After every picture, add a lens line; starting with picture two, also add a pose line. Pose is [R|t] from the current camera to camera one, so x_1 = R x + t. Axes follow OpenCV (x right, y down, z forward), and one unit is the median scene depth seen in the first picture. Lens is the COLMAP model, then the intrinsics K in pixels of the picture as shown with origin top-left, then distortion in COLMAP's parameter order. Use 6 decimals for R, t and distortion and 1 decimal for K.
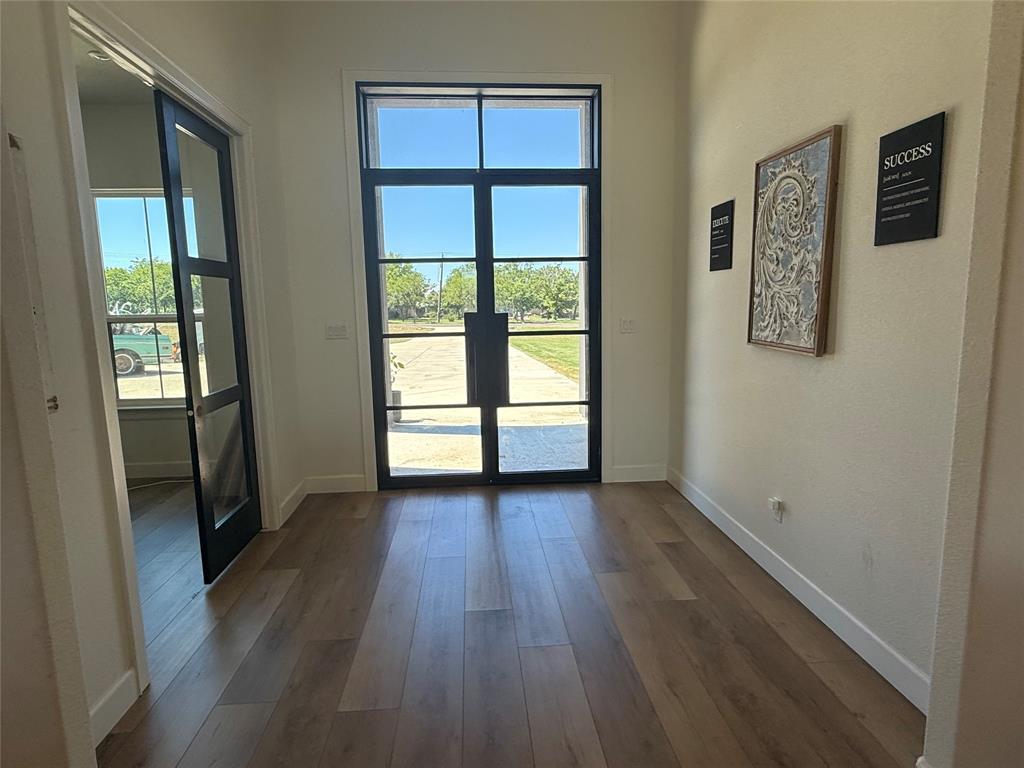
lens RADIAL K [[597.6, 0, 509.0], [0, 597.6, 379.4], [0, 0, 1]] dist [0.001902, 0.000201]
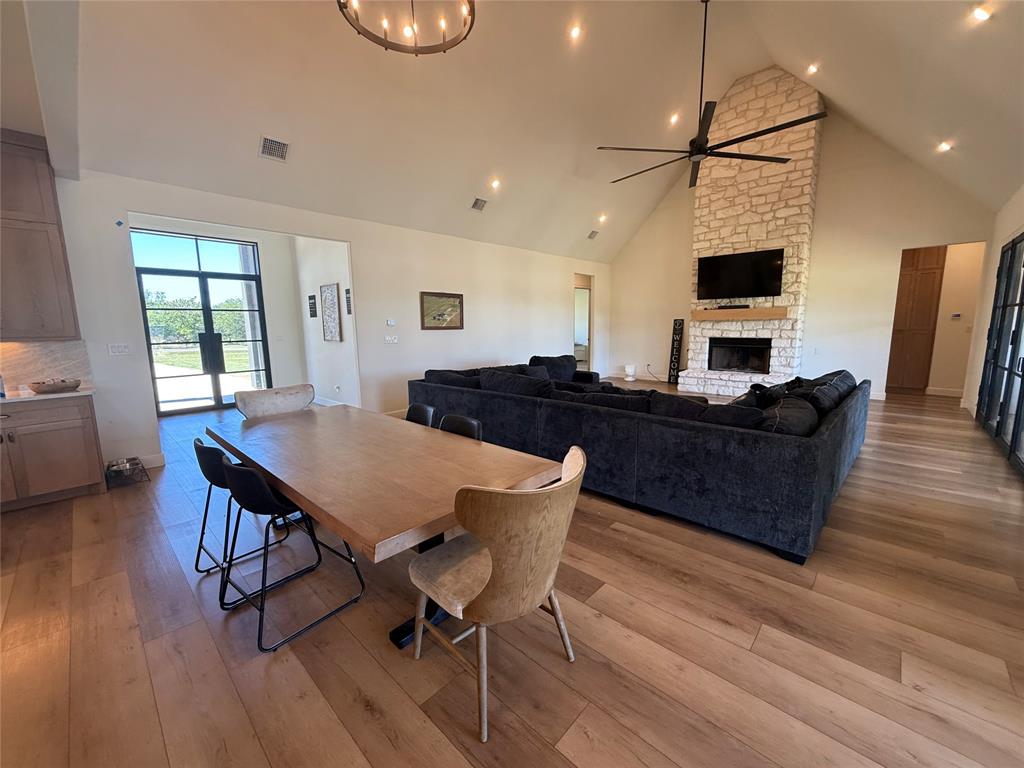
lens RADIAL K [[423.6, 0, 515.8], [0, 423.6, 386.1], [0, 0, 1]] dist [-0.002935, 0.000150]
pose [[0.735958, -0.082036, 0.672039, -0.284888], [0.089131, 0.995732, 0.023941, 0.159557], [-0.671135, 0.042280, 0.740129, -1.000114]]
